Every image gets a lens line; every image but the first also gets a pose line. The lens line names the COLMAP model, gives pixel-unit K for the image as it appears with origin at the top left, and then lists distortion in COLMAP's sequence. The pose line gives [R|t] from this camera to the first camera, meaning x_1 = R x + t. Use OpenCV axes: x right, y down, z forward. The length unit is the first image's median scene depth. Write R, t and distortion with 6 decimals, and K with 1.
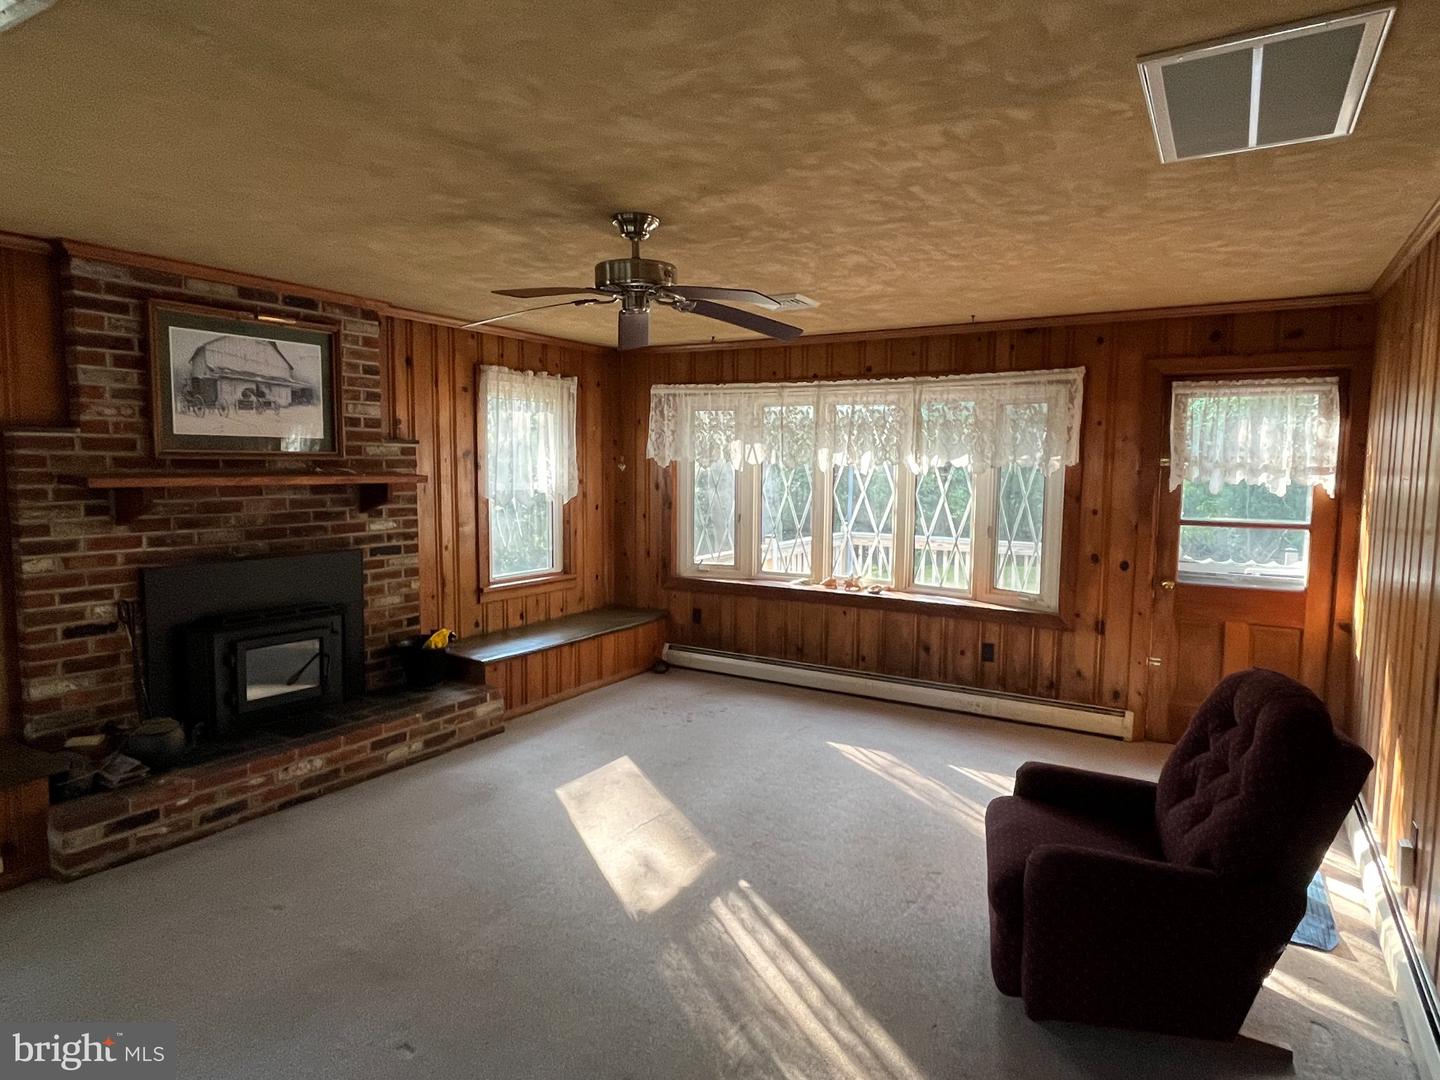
lens RADIAL K [[849.2, 0, 720.0], [0, 849.2, 540.0], [0, 0, 1]] dist [-0.007081, -0.001195]
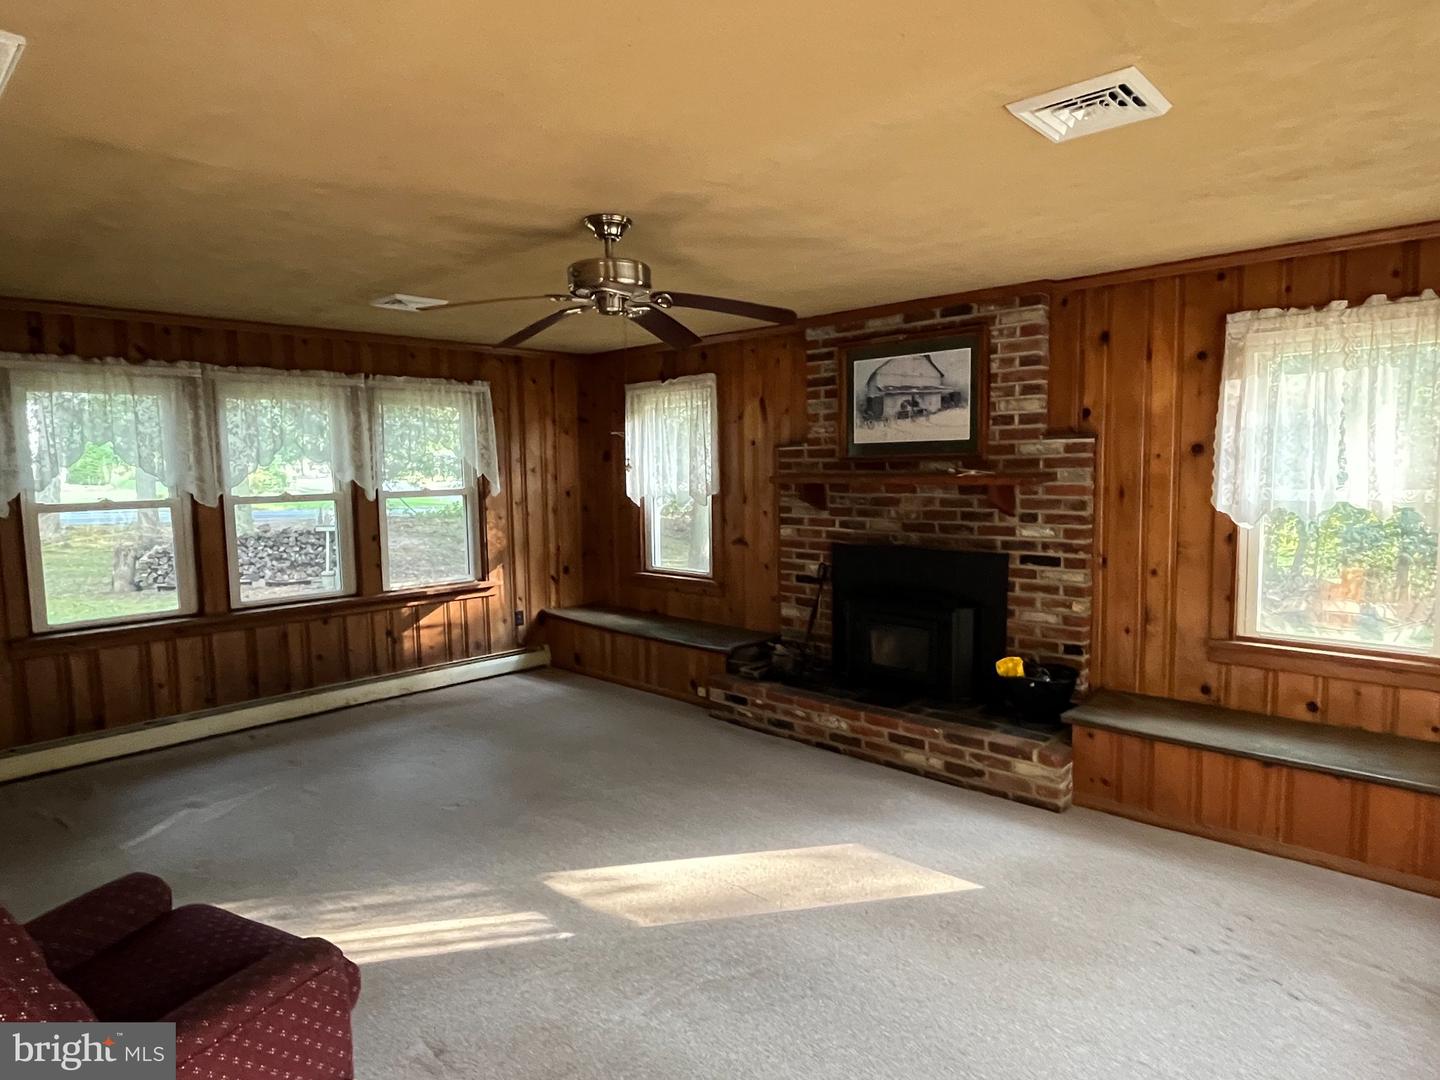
lens RADIAL K [[849.2, 0, 720.0], [0, 849.2, 540.0], [0, 0, 1]] dist [-0.007081, -0.001195]
pose [[-0.209336, 0.078161, -0.974715, 0.638321], [-0.075380, 0.992544, 0.095780, -0.081165], [0.974934, 0.093524, -0.201884, 0.999008]]
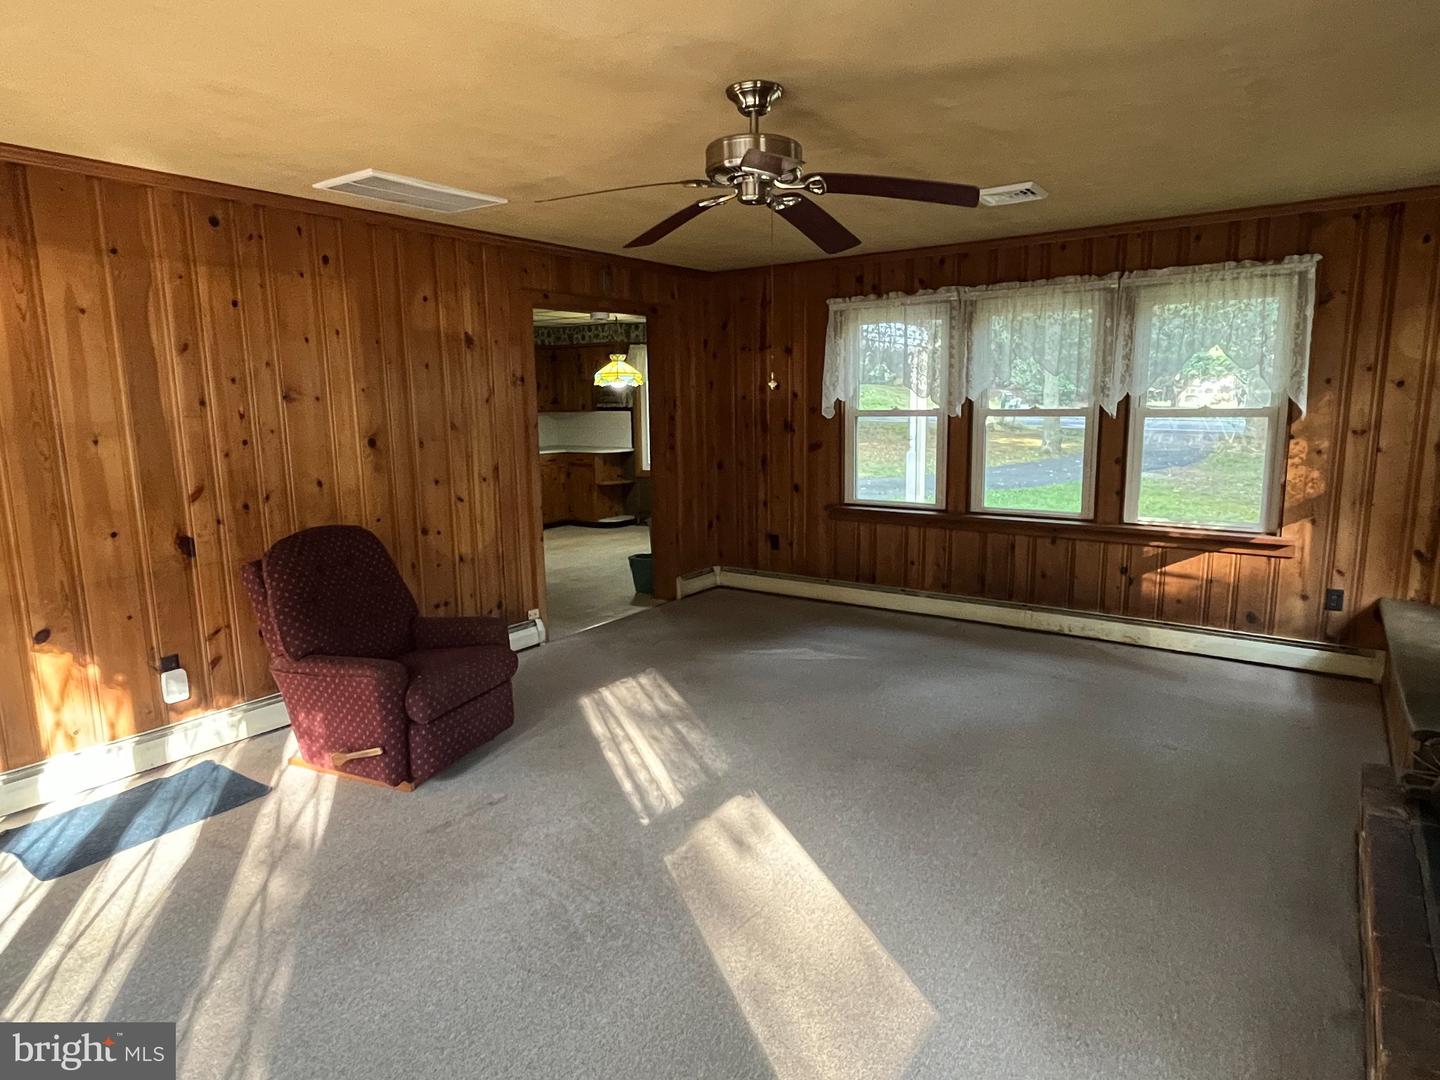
lens RADIAL K [[846.1, 0, 720.0], [0, 846.1, 540.0], [0, 0, 1]] dist [0.003648, 0.000555]
pose [[-0.997426, -0.011449, 0.070786, -0.094234], [0.007160, 0.966336, 0.257185, -0.117672], [-0.071347, 0.257030, -0.963766, 1.415079]]
